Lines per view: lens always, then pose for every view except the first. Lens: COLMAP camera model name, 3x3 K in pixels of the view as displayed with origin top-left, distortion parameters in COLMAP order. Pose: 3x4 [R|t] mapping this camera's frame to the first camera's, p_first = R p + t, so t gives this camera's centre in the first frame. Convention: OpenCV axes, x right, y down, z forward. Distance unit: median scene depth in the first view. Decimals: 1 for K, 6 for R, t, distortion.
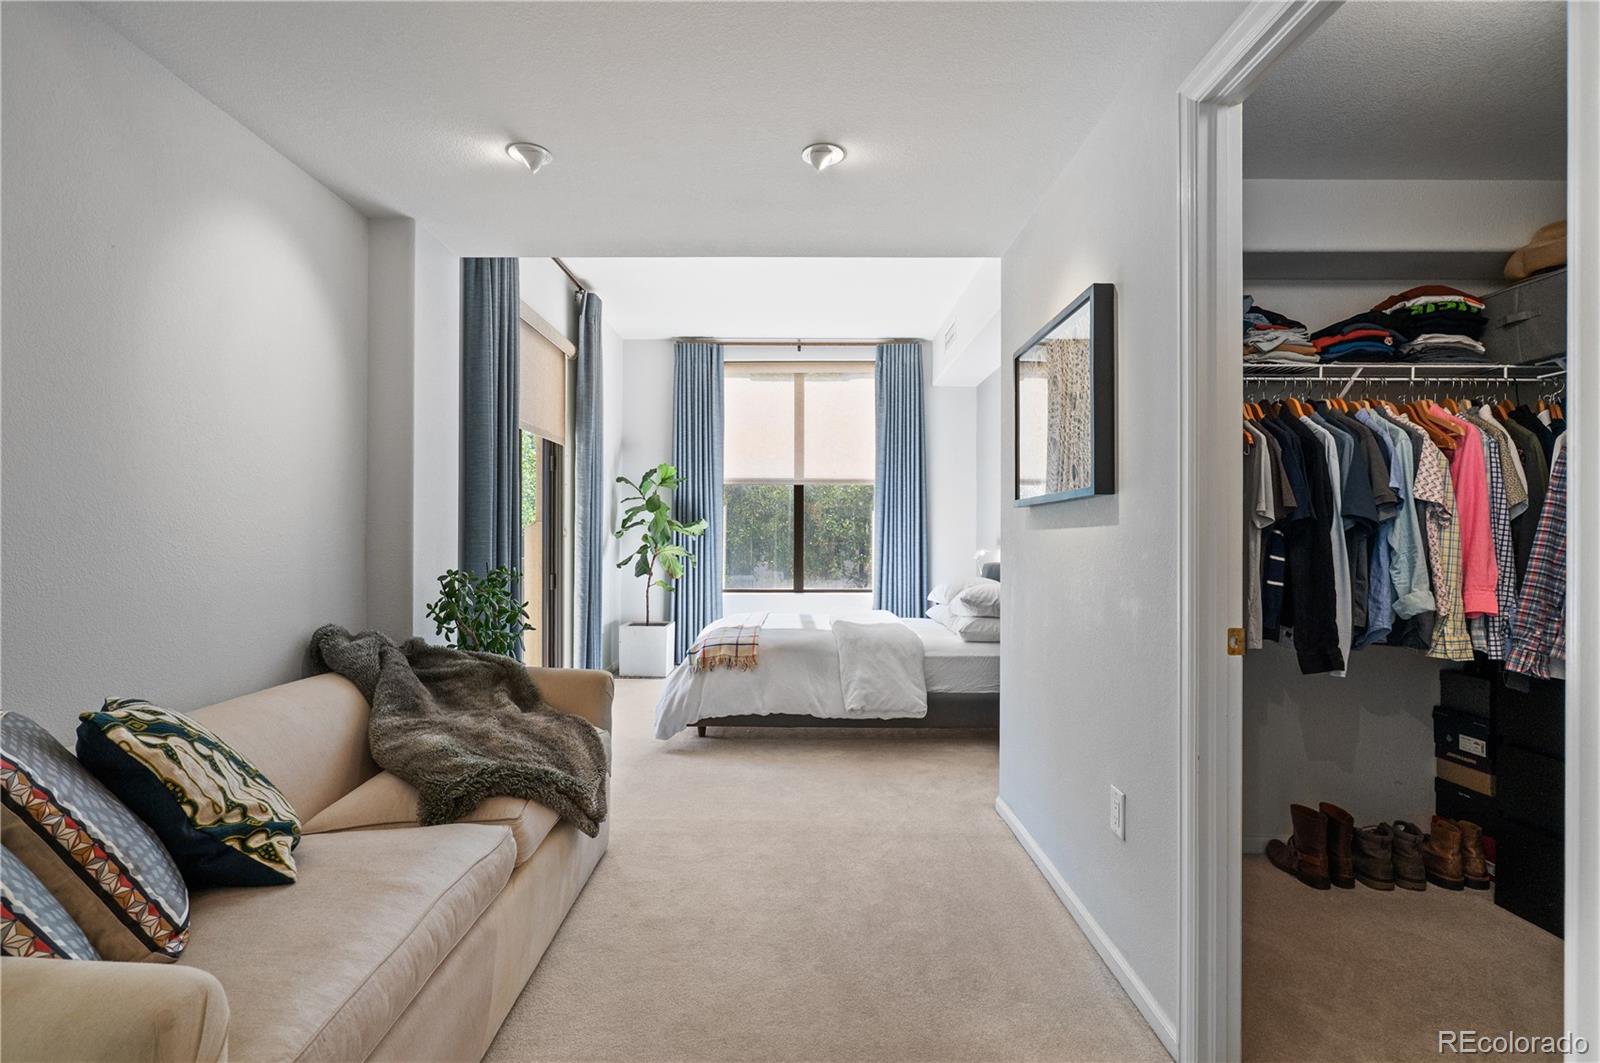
lens RADIAL K [[788.9, 0, 800.0], [0, 788.9, 531.5], [0, 0, 1]] dist [-0.002670, 0.000771]
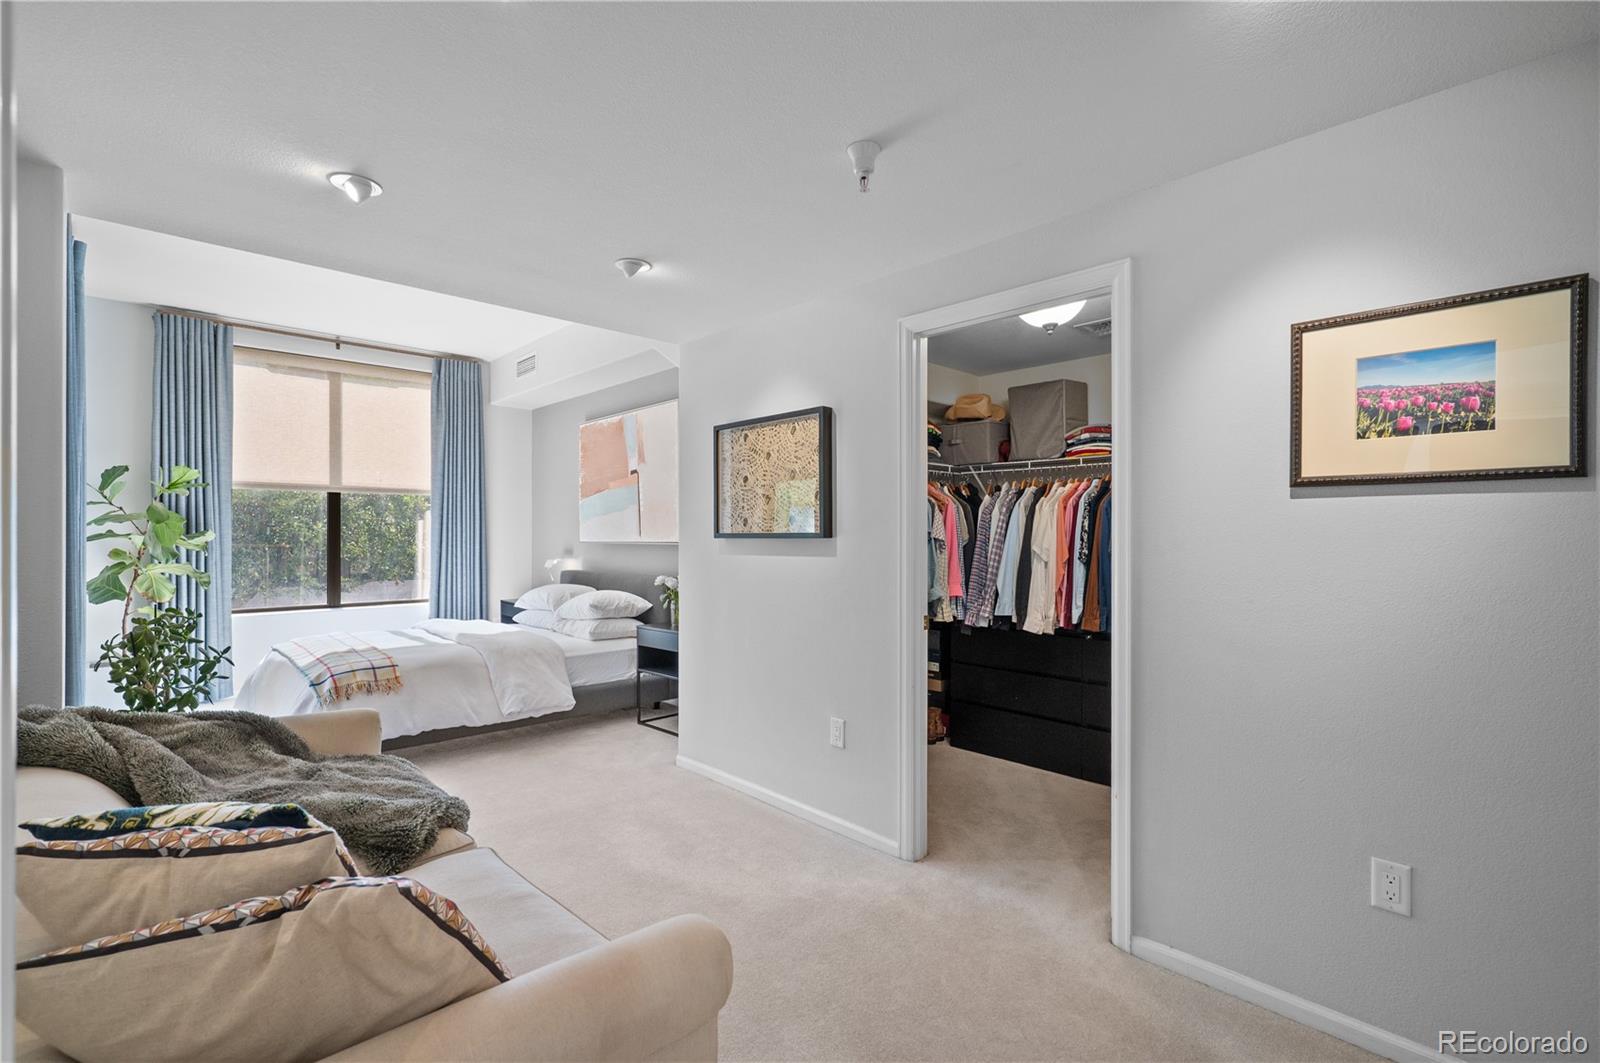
lens RADIAL K [[651.9, 0, 888.9], [0, 651.9, 537.5], [0, 0, 1]] dist [0.000909, 0.000151]
pose [[0.712373, 0.003645, 0.701791, -0.266014], [-0.004192, 0.999991, -0.000939, -0.027399], [-0.701788, -0.002273, 0.712382, -0.022553]]
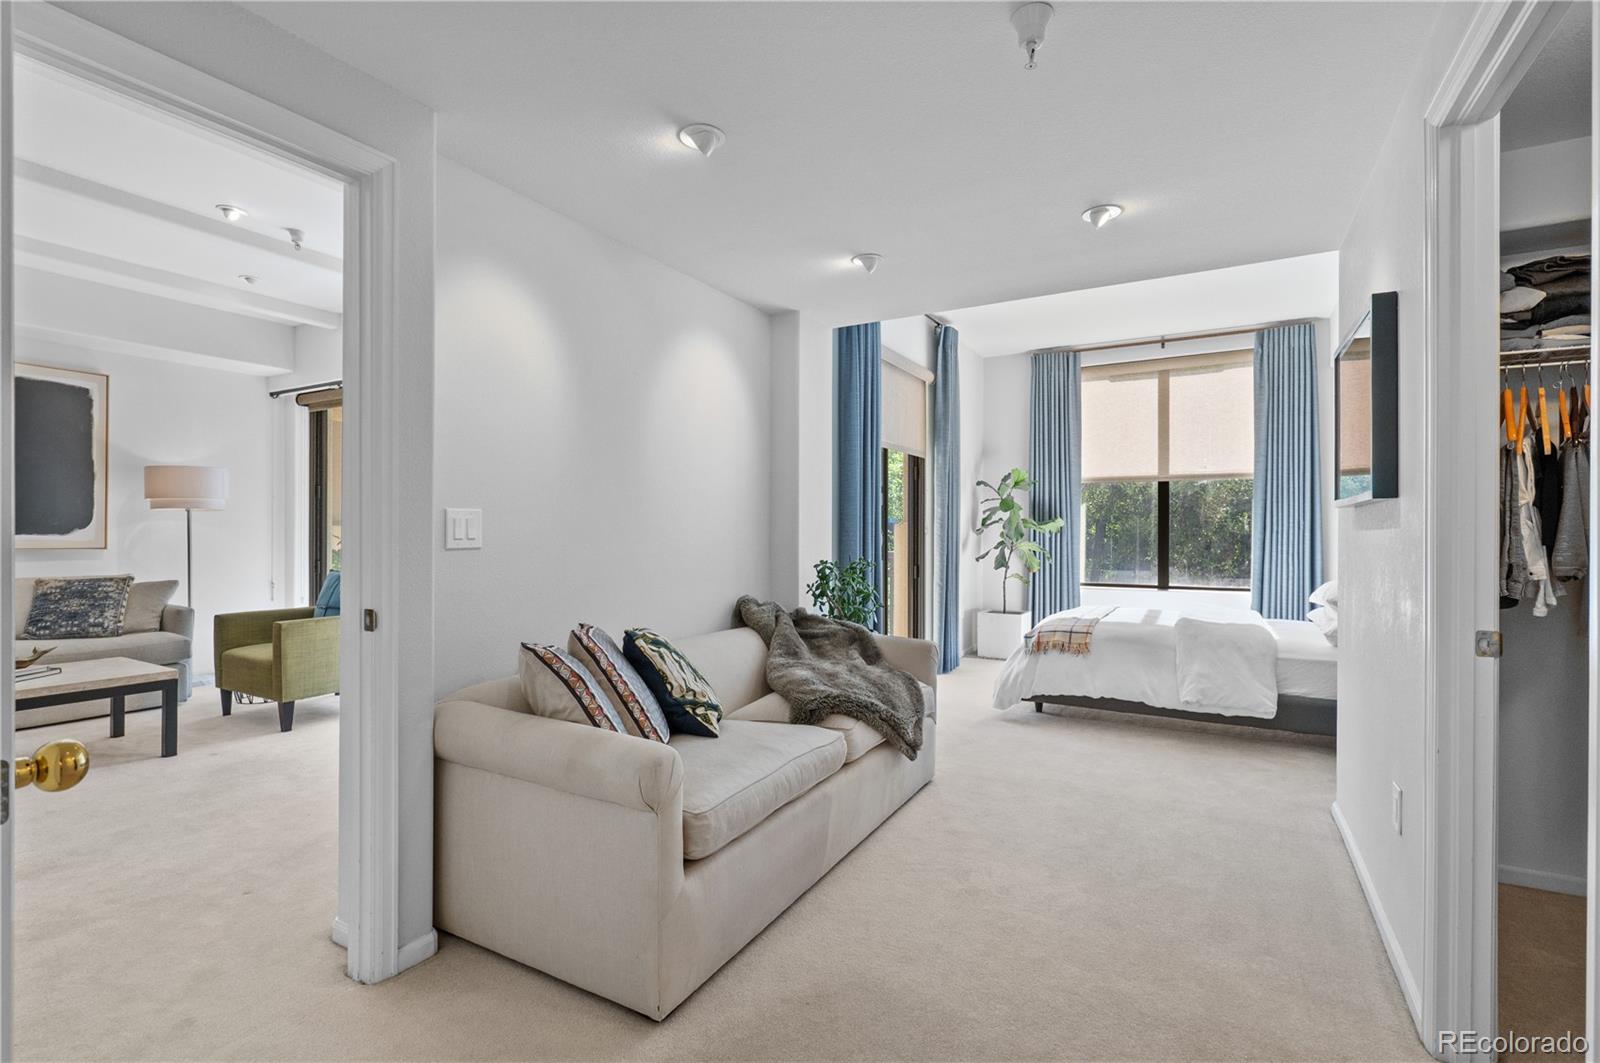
lens RADIAL K [[730.0, 0, 805.0], [0, 730.0, 528.4], [0, 0, 1]] dist [0.000437, 0.000148]
pose [[0.885439, -0.002695, -0.464748, 0.092353], [0.003394, 0.999994, 0.000667, -0.006389], [0.464743, -0.002168, 0.885443, -0.112193]]
